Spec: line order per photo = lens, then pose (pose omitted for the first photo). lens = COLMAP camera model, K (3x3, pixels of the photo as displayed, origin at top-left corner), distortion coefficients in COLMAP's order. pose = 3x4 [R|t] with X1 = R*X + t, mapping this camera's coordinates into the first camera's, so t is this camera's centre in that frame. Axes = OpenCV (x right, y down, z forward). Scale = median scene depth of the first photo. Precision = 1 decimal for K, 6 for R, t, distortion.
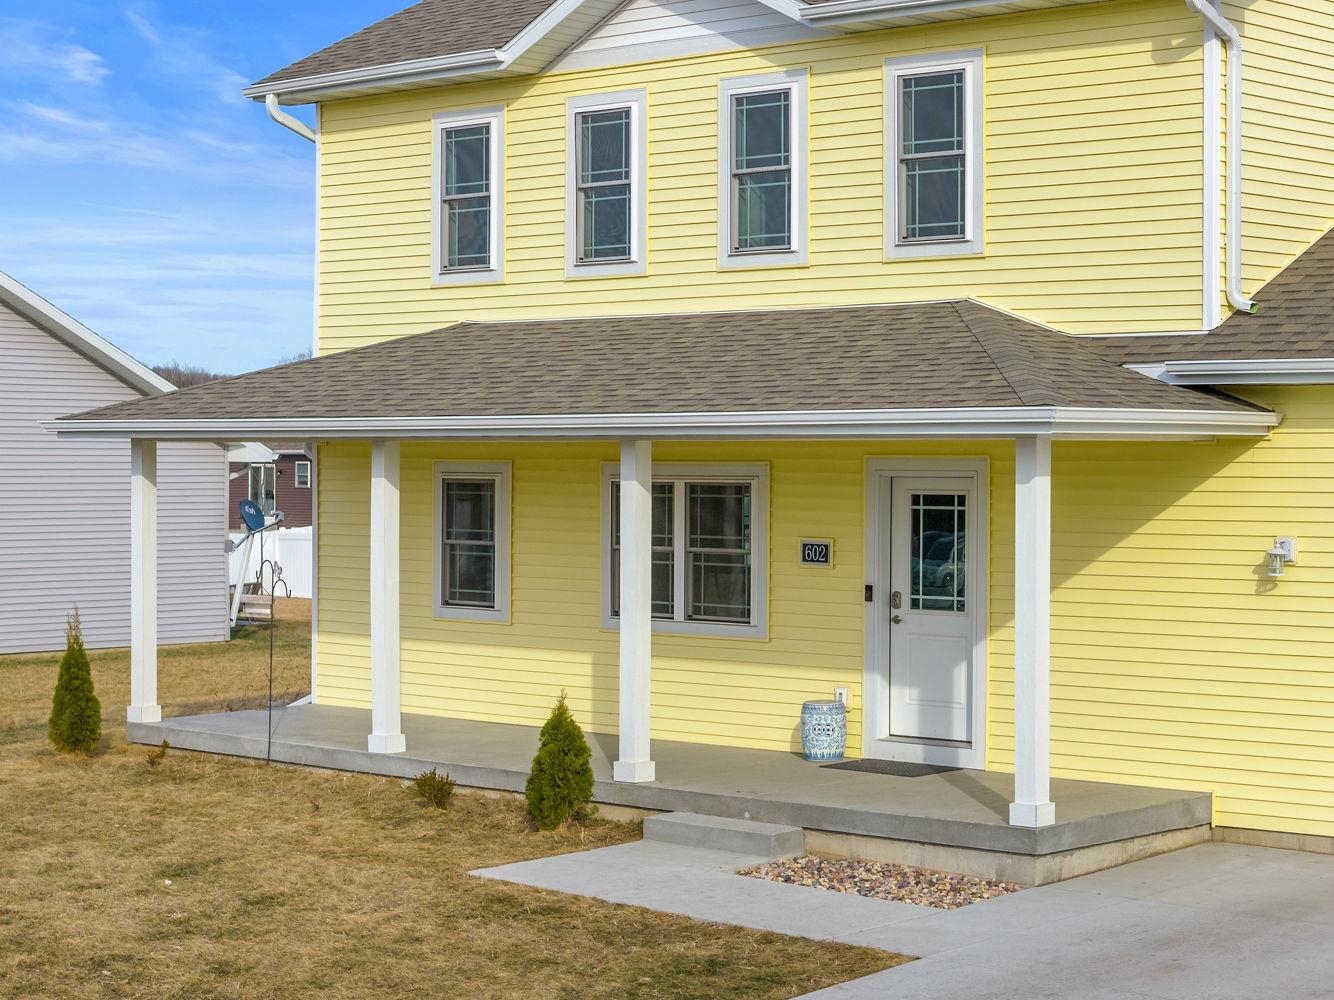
lens RADIAL K [[2745.2, 0, 667.0], [0, 2745.2, 500.0], [0, 0, 1]] dist [-0.191822, 0.534439]
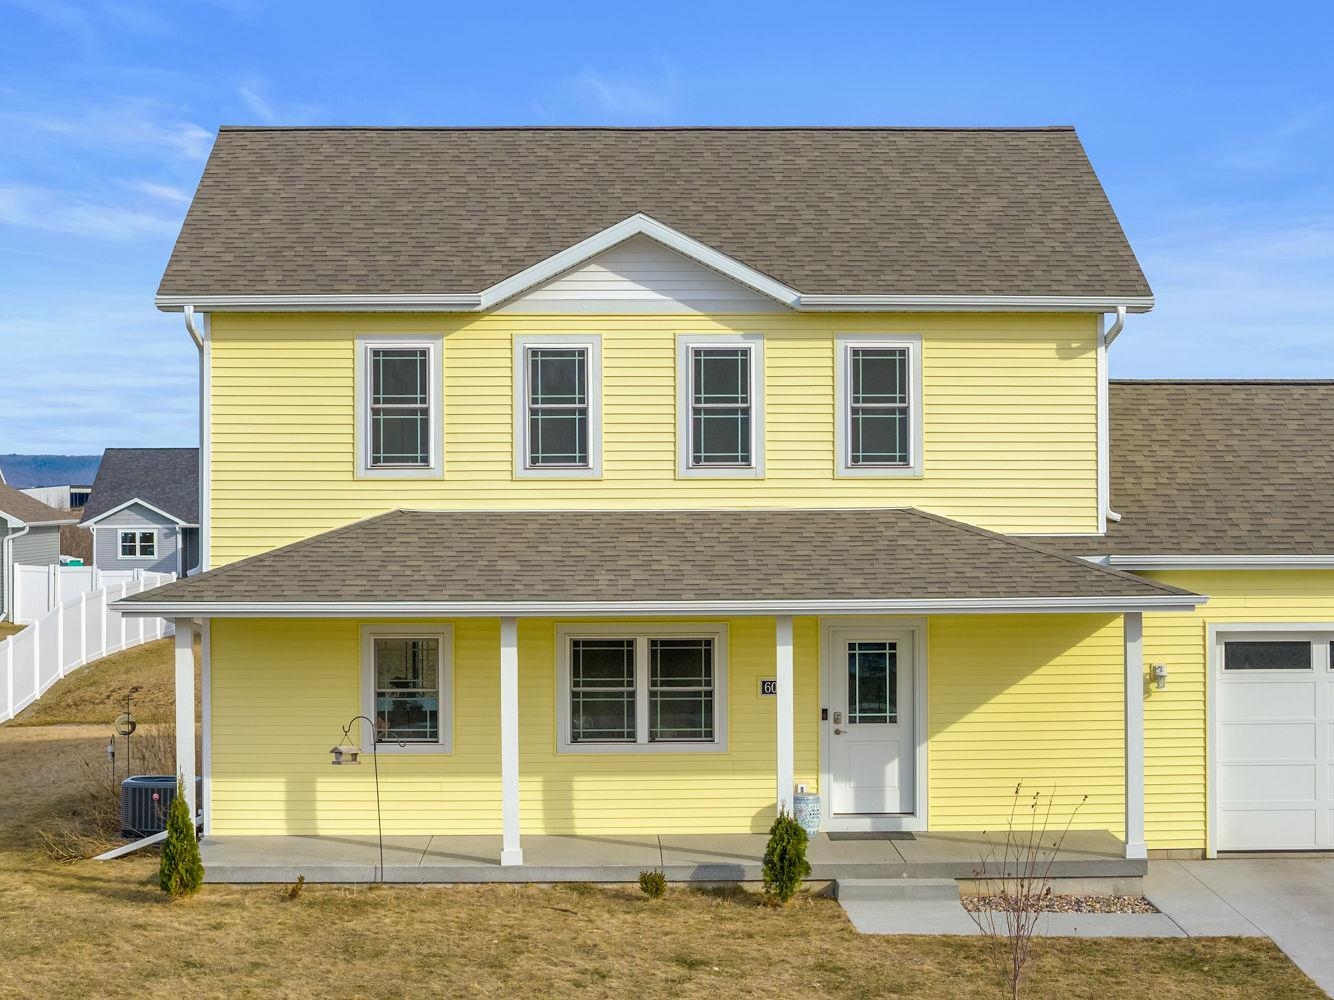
lens RADIAL K [[2745.2, 0, 667.0], [0, 2745.2, 500.0], [0, 0, 1]] dist [-0.191822, 0.534439]
pose [[0.711487, -0.007828, 0.702655, -0.952536], [0.017440, 0.999827, -0.006521, -0.066829], [-0.702482, 0.016894, 0.711500, 0.056053]]
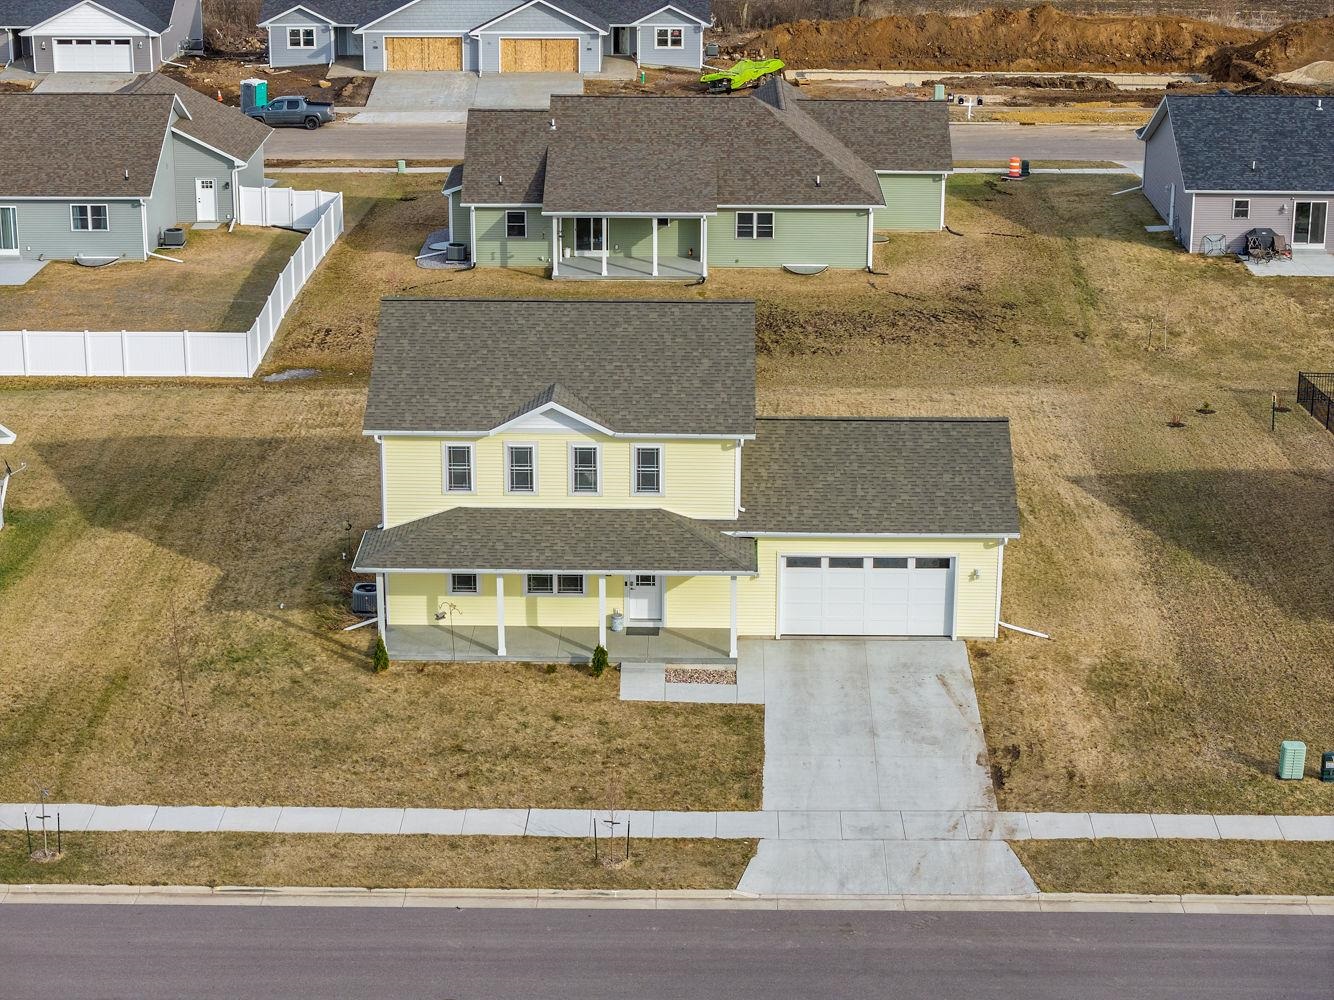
lens RADIAL K [[2745.2, 0, 667.0], [0, 2745.2, 500.0], [0, 0, 1]] dist [-0.191822, 0.534439]
pose [[0.743909, -0.219621, 0.631162, -2.104799], [0.011747, 0.948608, 0.316236, -1.190285], [-0.668178, -0.227837, 0.708258, -1.540667]]
